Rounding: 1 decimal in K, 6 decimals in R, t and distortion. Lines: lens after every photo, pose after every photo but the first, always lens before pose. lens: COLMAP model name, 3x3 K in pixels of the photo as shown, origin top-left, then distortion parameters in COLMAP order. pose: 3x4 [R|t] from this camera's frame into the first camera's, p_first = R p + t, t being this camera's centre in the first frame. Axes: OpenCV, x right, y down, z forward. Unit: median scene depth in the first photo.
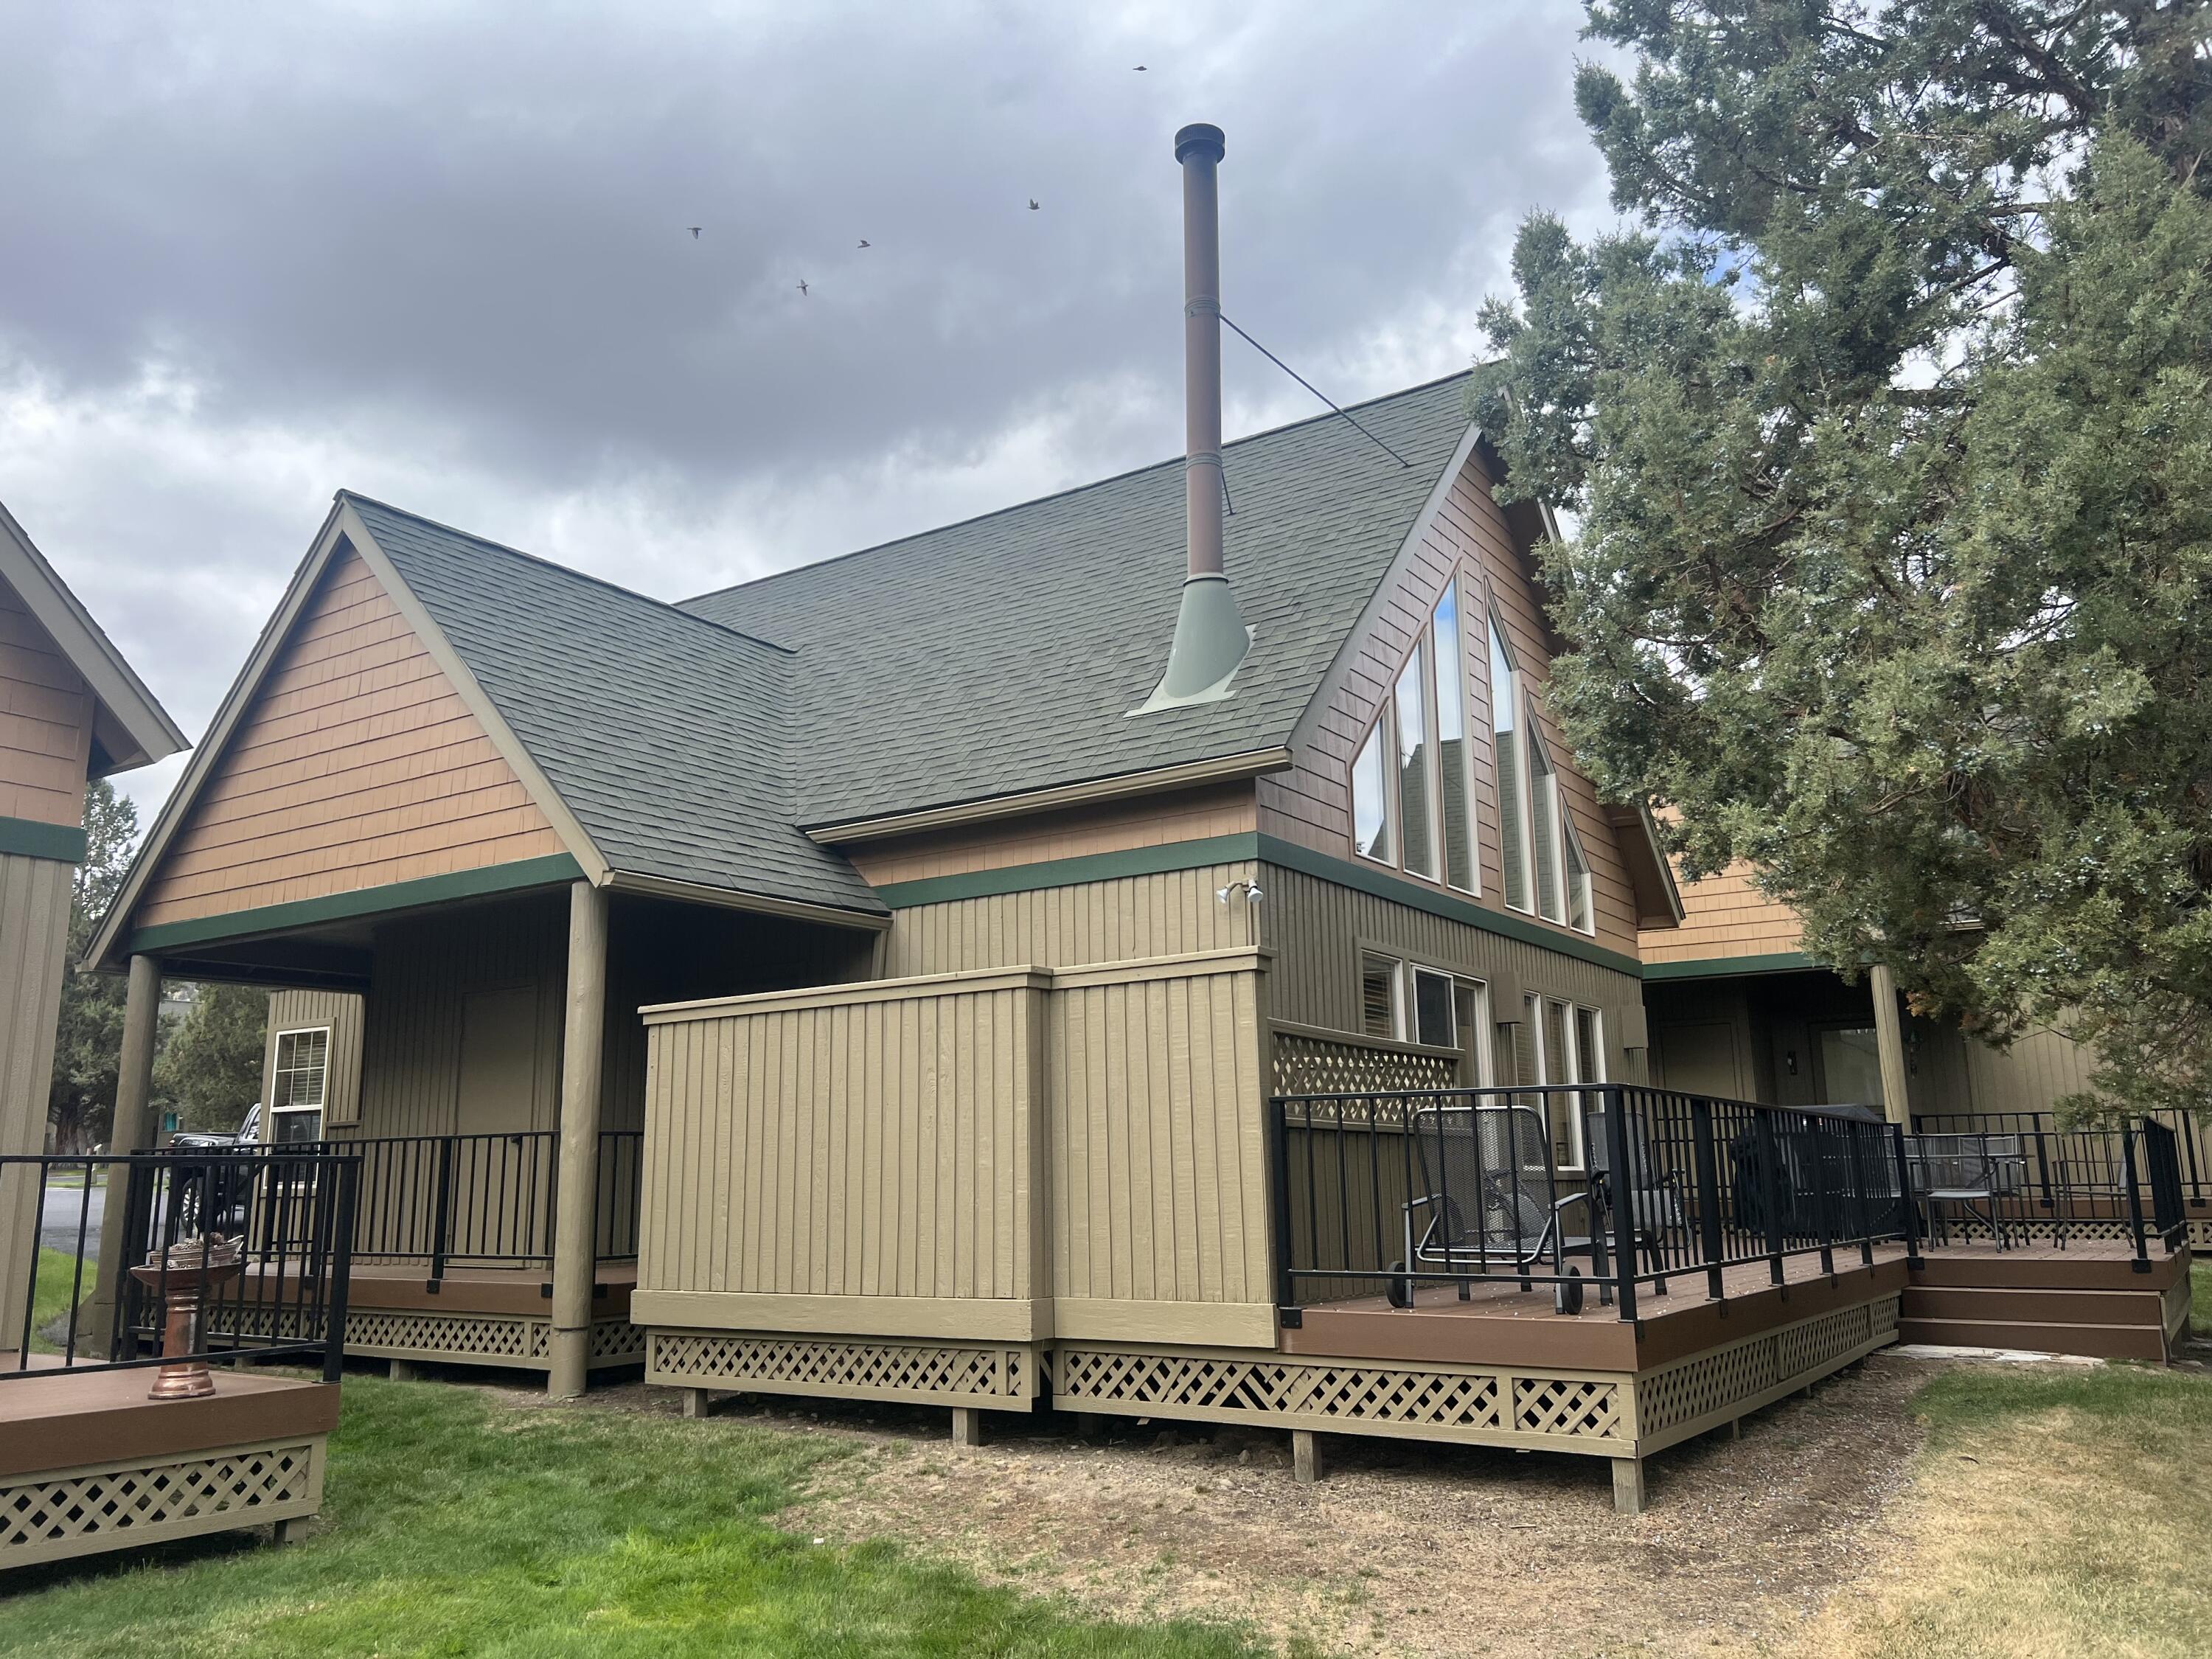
lens RADIAL K [[1668.1, 0, 1104.4], [0, 1668.1, 842.6], [0, 0, 1]] dist [0.057994, -0.063749]
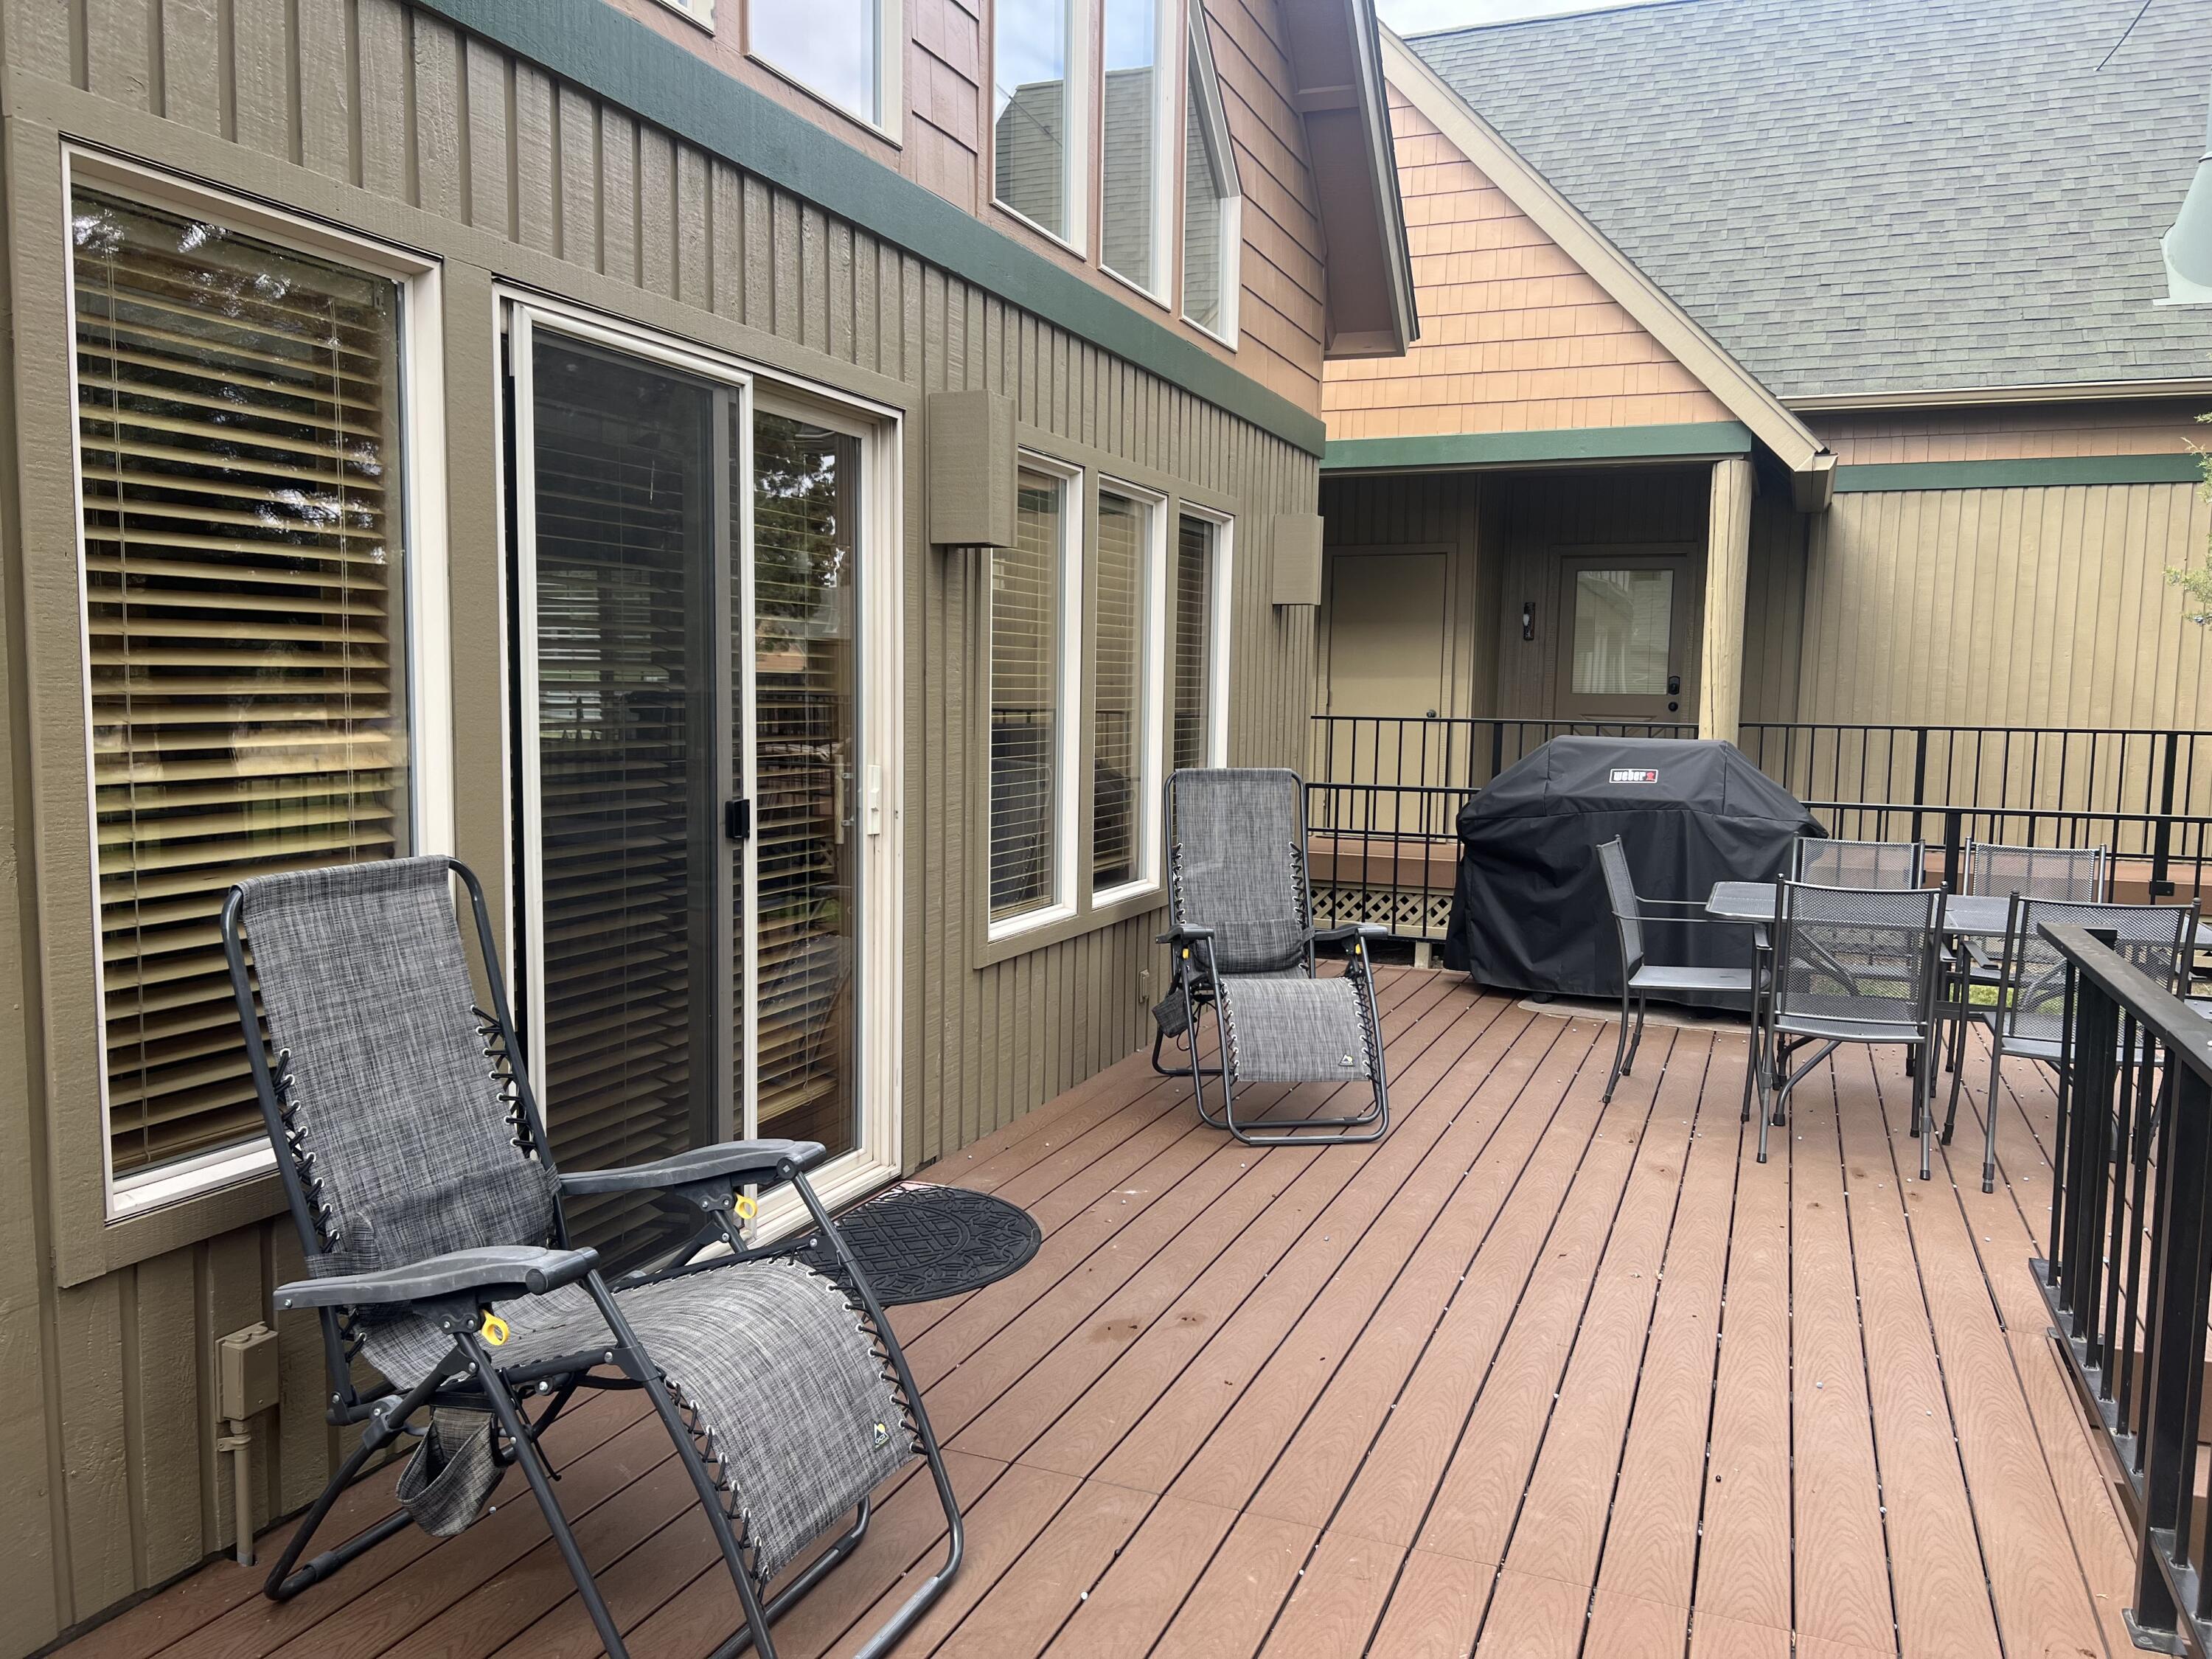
lens RADIAL K [[1668.1, 0, 1098.7], [0, 1668.1, 847.5], [0, 0, 1]] dist [0.057994, -0.063749]
pose [[0.979416, 0.009105, 0.201646, 0.176292], [-0.068232, 0.955110, 0.288287, 0.058462], [-0.189969, -0.296111, 0.936071, 0.578334]]
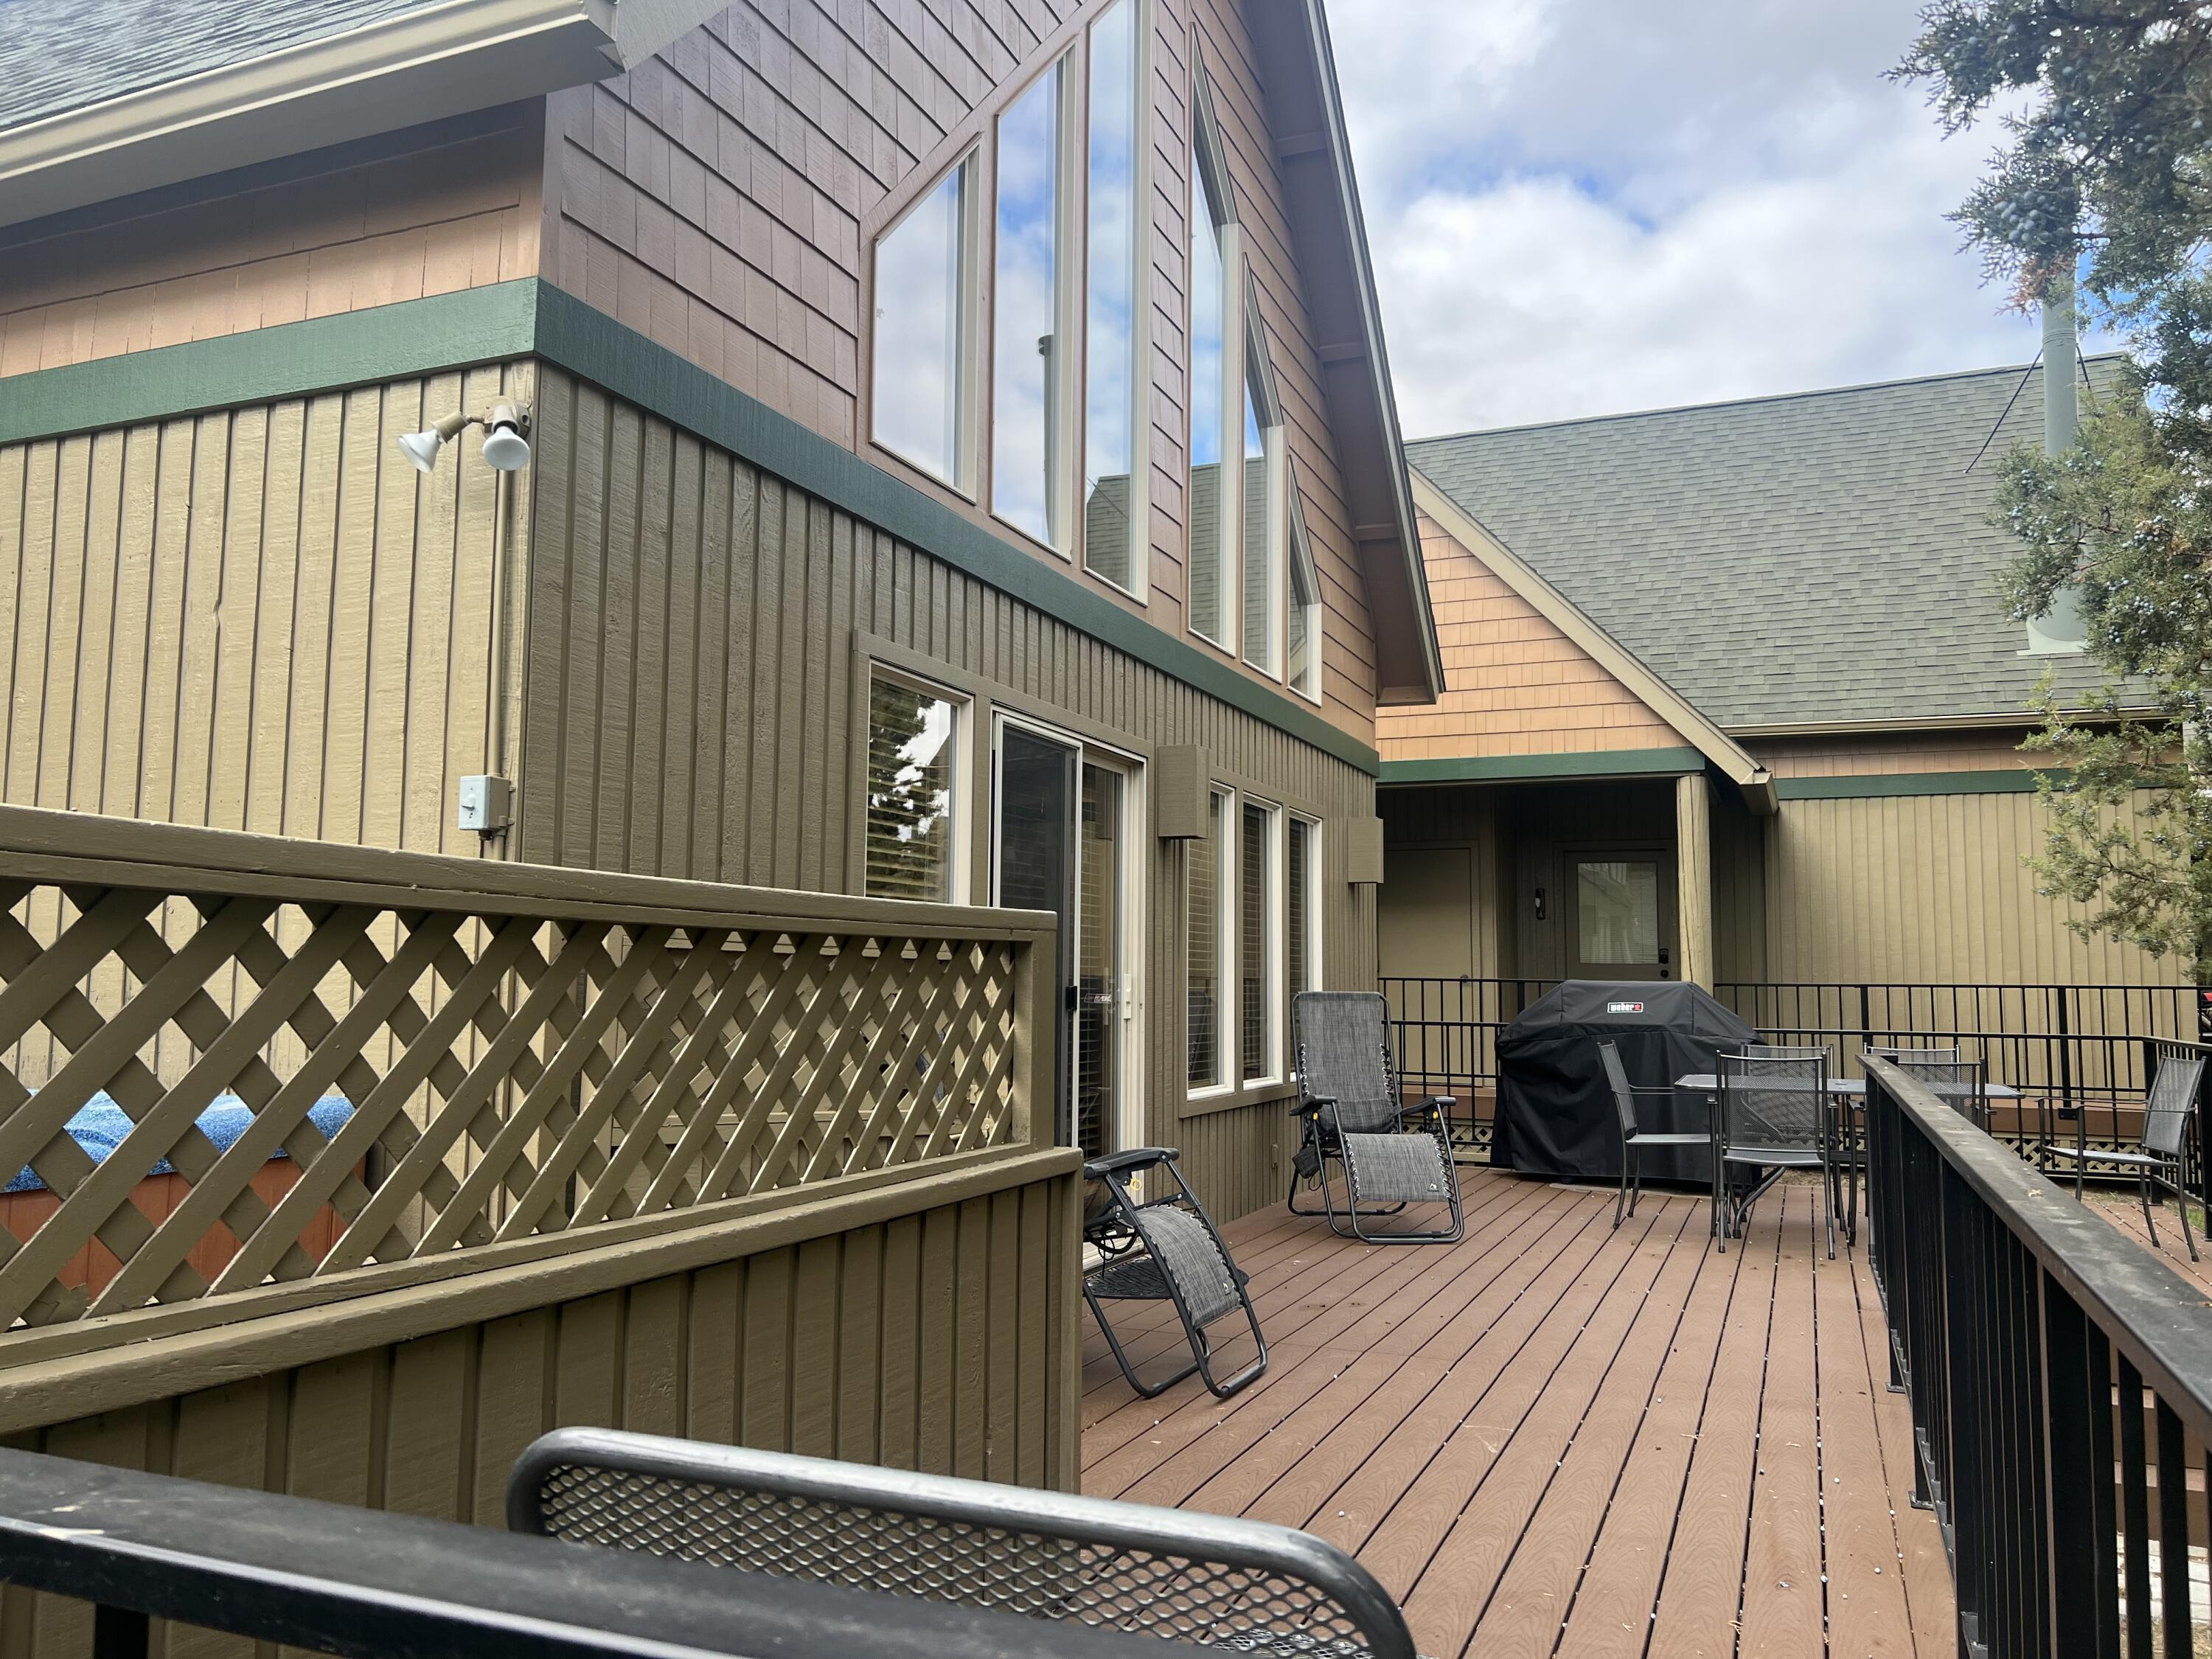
lens RADIAL K [[1668.1, 0, 1098.8], [0, 1668.1, 827.1], [0, 0, 1]] dist [0.057994, -0.063749]
pose [[0.981337, 0.040373, 0.188009, 0.098847], [-0.060132, 0.993107, 0.100611, 0.044933], [-0.182651, -0.110039, 0.977001, 0.416515]]
